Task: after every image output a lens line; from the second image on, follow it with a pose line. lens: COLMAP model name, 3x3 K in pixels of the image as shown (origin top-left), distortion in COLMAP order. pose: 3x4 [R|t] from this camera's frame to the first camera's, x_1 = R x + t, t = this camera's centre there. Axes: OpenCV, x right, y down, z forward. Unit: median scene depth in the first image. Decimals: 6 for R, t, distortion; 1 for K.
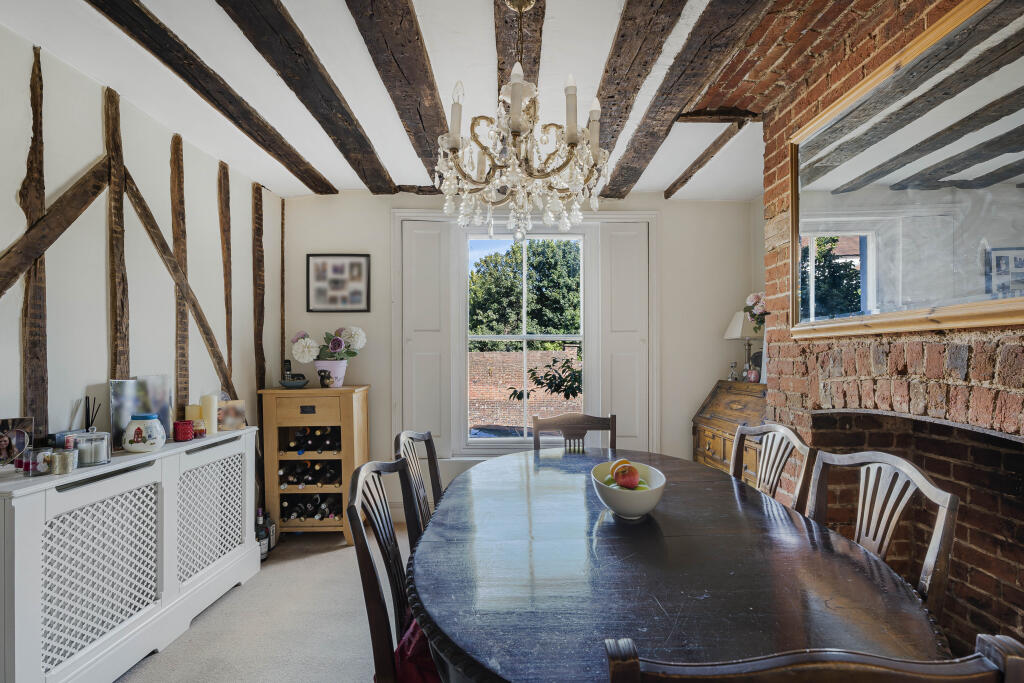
lens RADIAL K [[468.8, 0, 514.0], [0, 468.8, 349.3], [0, 0, 1]] dist [0.004031, -0.000305]
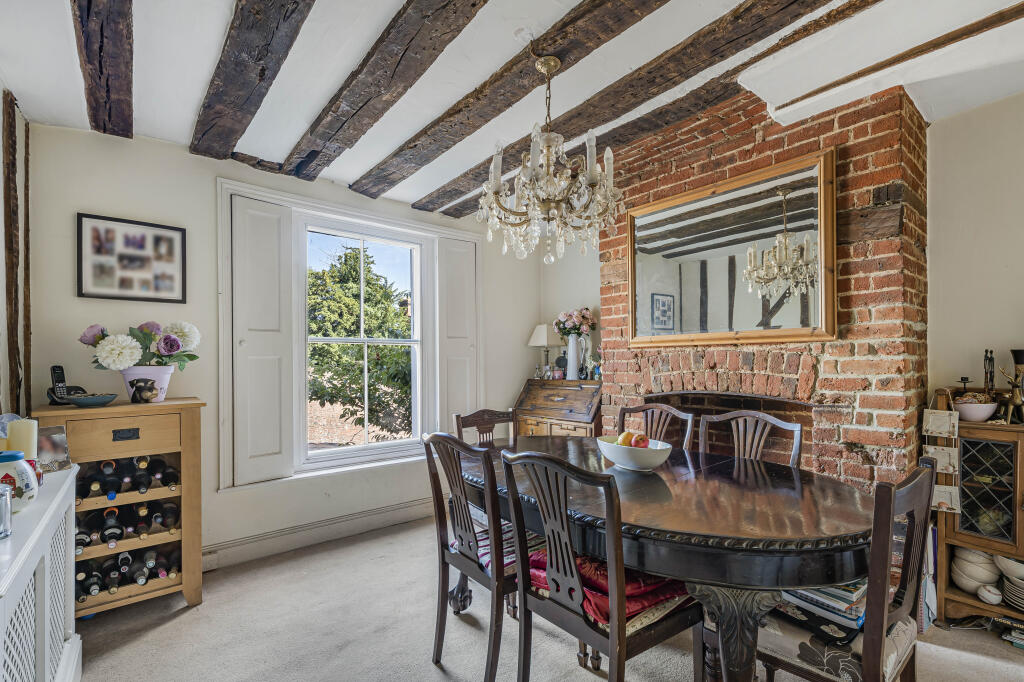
lens RADIAL K [[468.8, 0, 514.8], [0, 468.8, 350.3], [0, 0, 1]] dist [0.004031, -0.000305]
pose [[0.772157, 0.012481, 0.635309, -0.437708], [-0.005394, 0.999900, -0.013088, 0.006087], [-0.635408, 0.006679, 0.772147, 0.066002]]
